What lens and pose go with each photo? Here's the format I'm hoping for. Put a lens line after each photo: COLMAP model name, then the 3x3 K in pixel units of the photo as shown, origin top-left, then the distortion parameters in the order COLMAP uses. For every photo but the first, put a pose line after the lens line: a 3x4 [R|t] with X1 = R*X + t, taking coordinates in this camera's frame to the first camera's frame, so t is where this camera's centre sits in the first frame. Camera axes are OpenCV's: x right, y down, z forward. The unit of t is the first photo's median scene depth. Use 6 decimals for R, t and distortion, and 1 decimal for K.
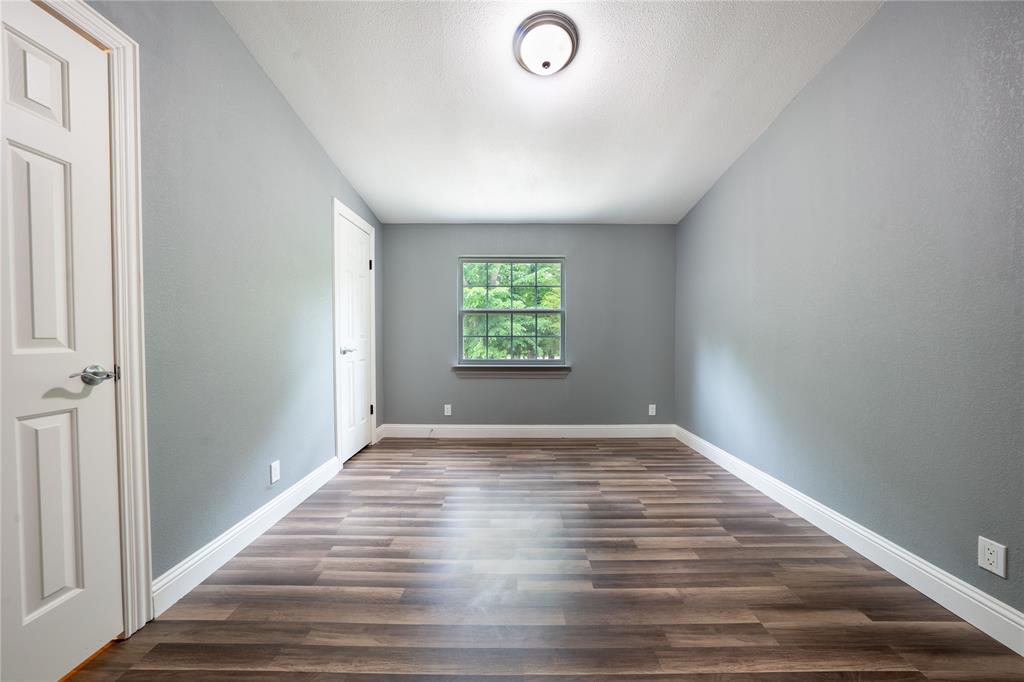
lens RADIAL K [[362.4, 0, 521.3], [0, 362.4, 334.8], [0, 0, 1]] dist [-0.010520, 0.000488]
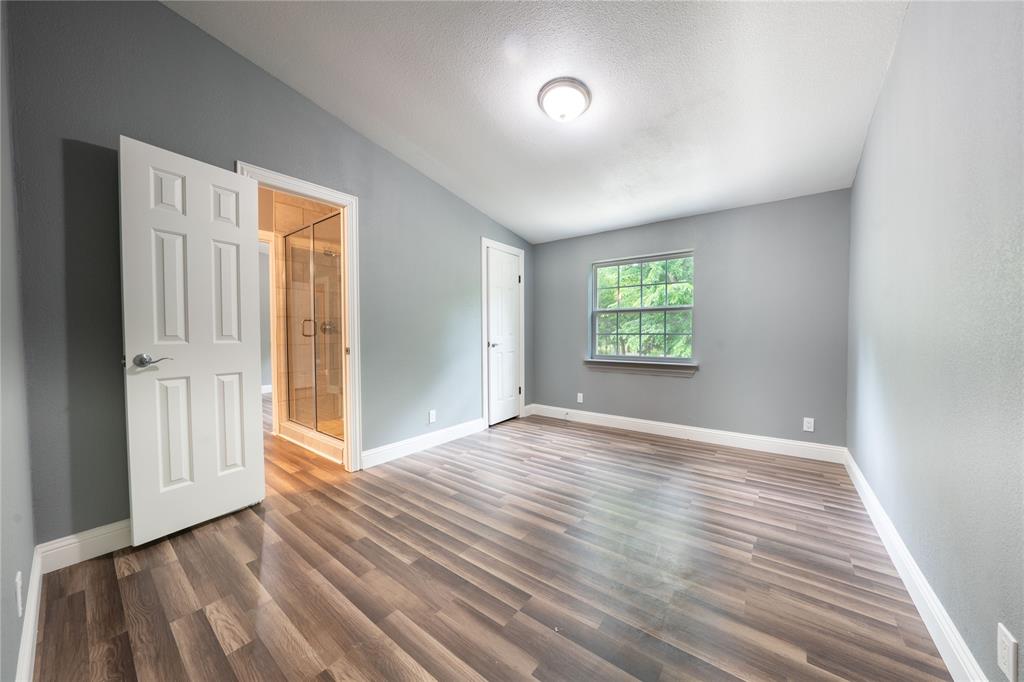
lens RADIAL K [[362.4, 0, 512.0], [0, 362.4, 342.5], [0, 0, 1]] dist [-0.010520, 0.000488]
pose [[0.785054, 0.011476, -0.619321, 0.429274], [0.005273, 0.999668, 0.025208, 0.000402], [0.619405, -0.023056, 0.784733, -0.047767]]
